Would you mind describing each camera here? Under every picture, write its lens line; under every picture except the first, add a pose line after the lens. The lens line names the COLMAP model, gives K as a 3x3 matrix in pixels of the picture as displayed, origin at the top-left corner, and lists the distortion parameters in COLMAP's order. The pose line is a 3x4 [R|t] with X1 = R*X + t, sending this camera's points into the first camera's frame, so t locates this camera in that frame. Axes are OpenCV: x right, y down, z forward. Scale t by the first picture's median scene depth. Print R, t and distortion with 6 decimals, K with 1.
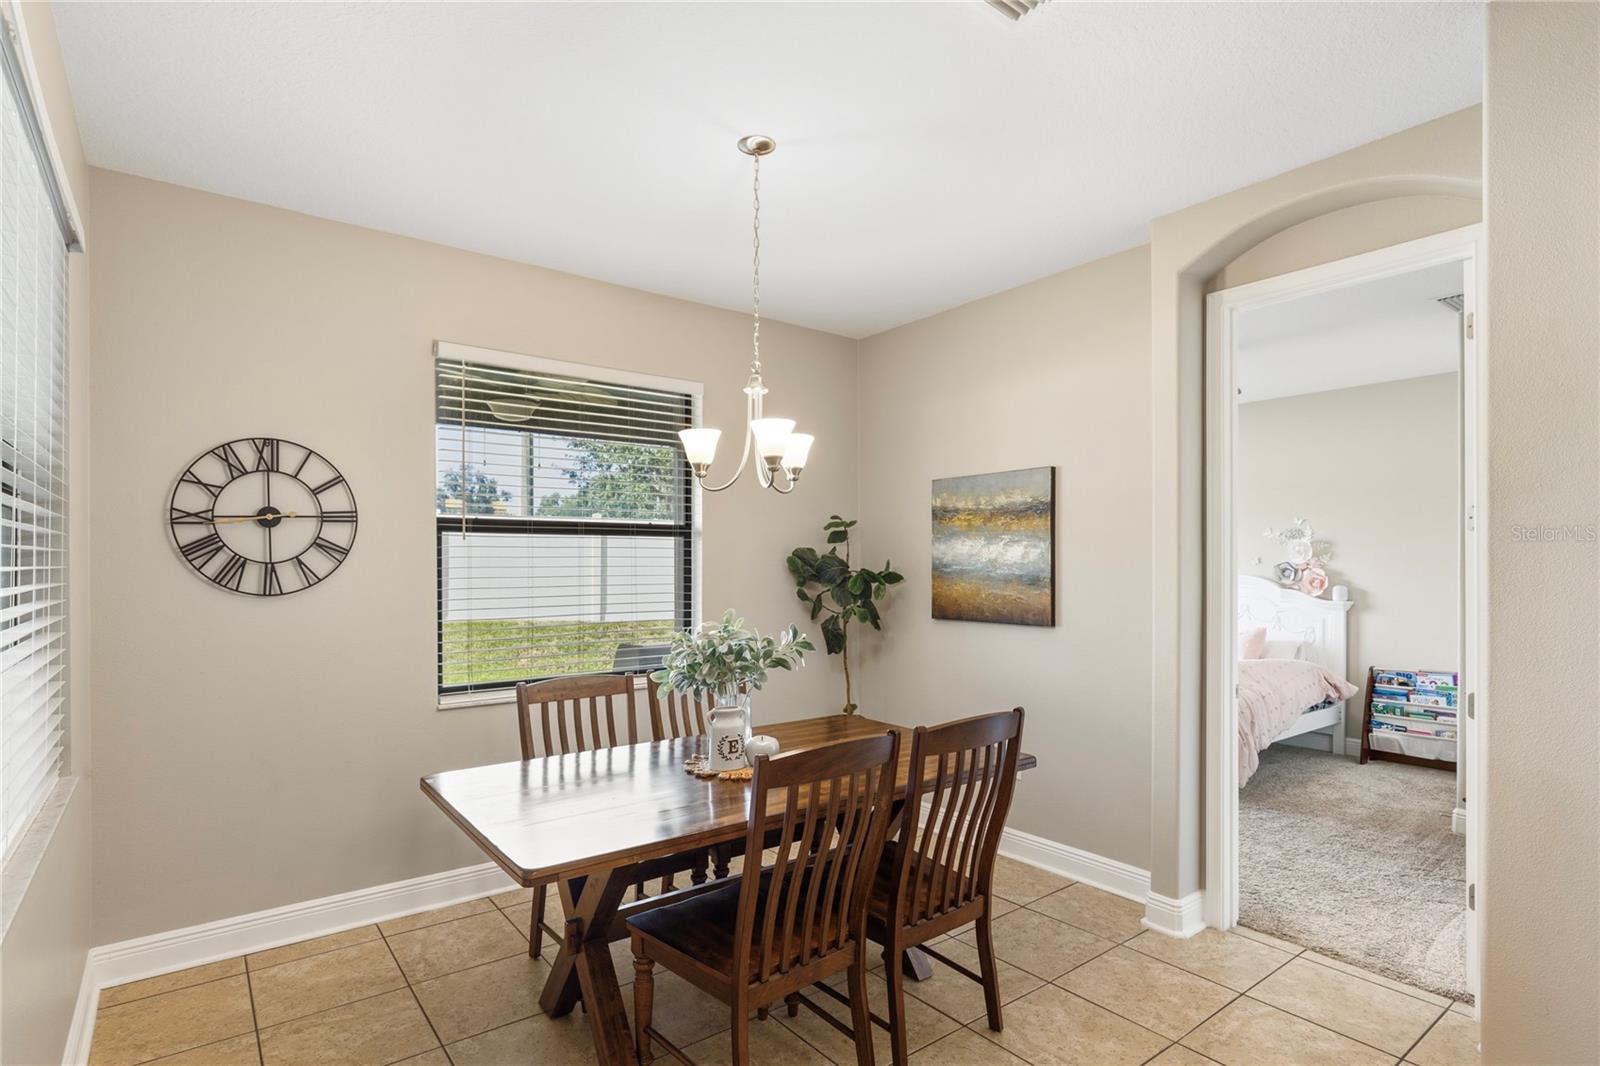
lens RADIAL K [[798.6, 0, 787.1], [0, 798.6, 538.5], [0, 0, 1]] dist [0.003312, -0.000669]
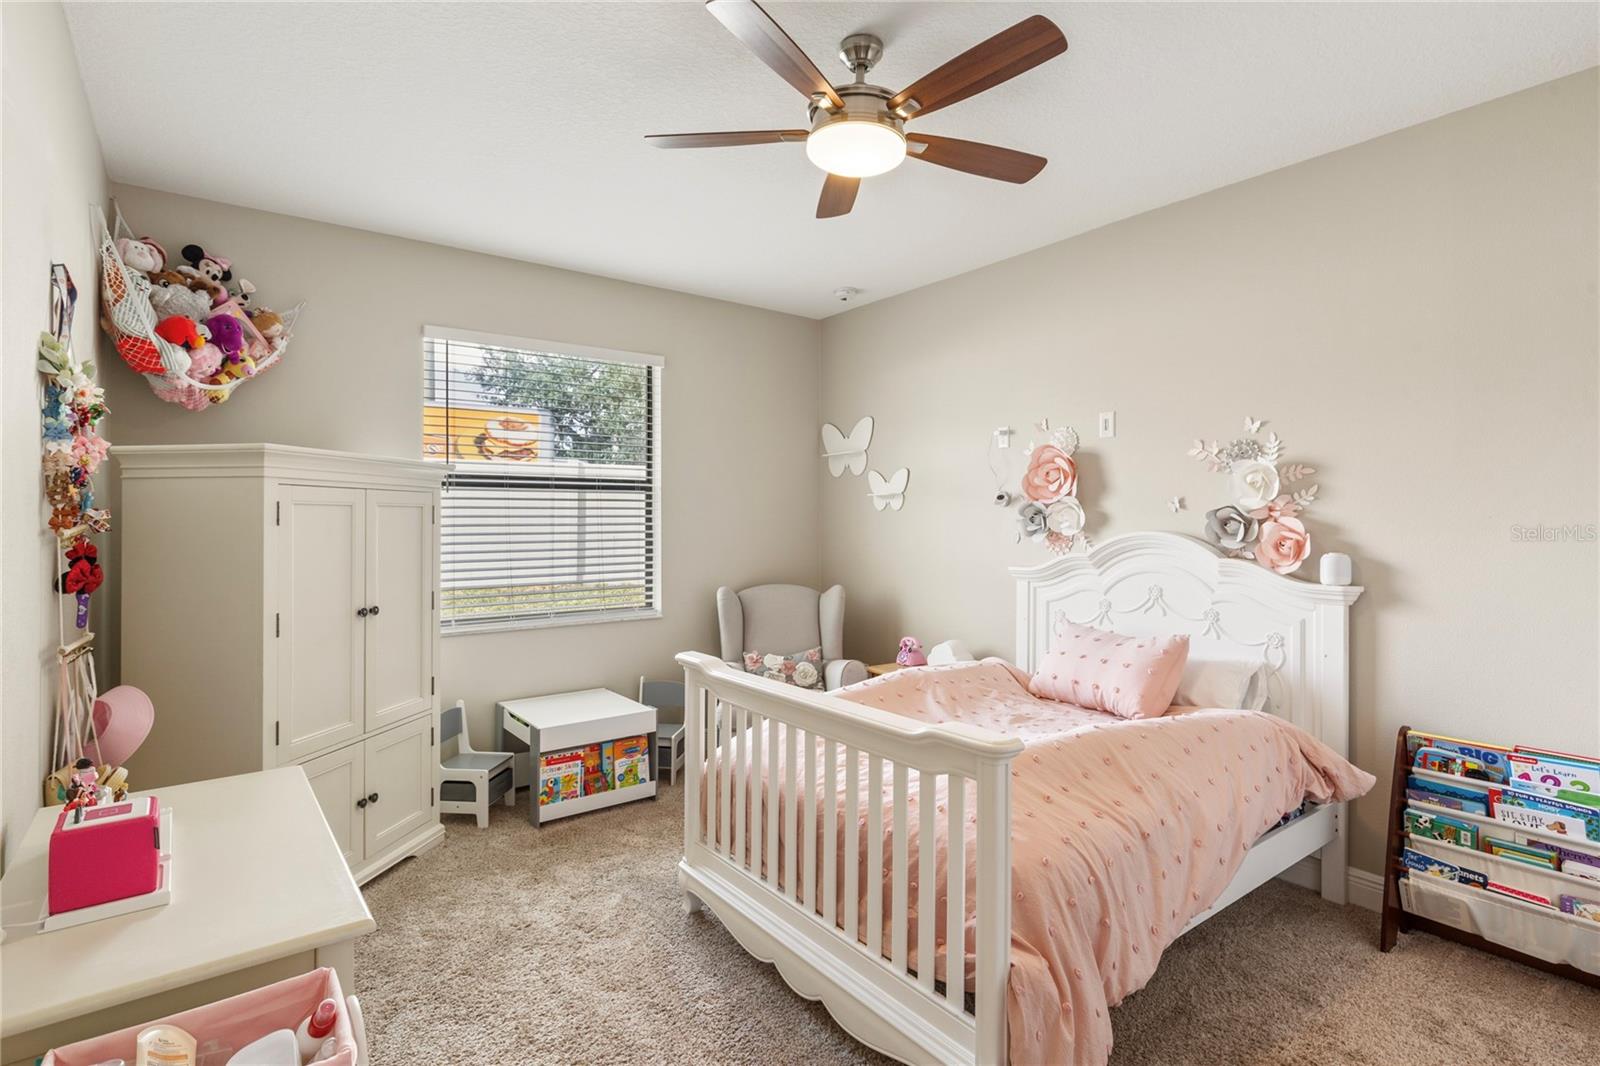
lens RADIAL K [[798.6, 0, 768.5], [0, 798.6, 490.5], [0, 0, 1]] dist [0.003312, -0.000669]
pose [[0.999742, -0.011274, -0.019740, 0.374300], [0.011506, 0.999866, 0.011682, 0.011608], [0.019605, -0.011906, 0.999737, 0.532714]]
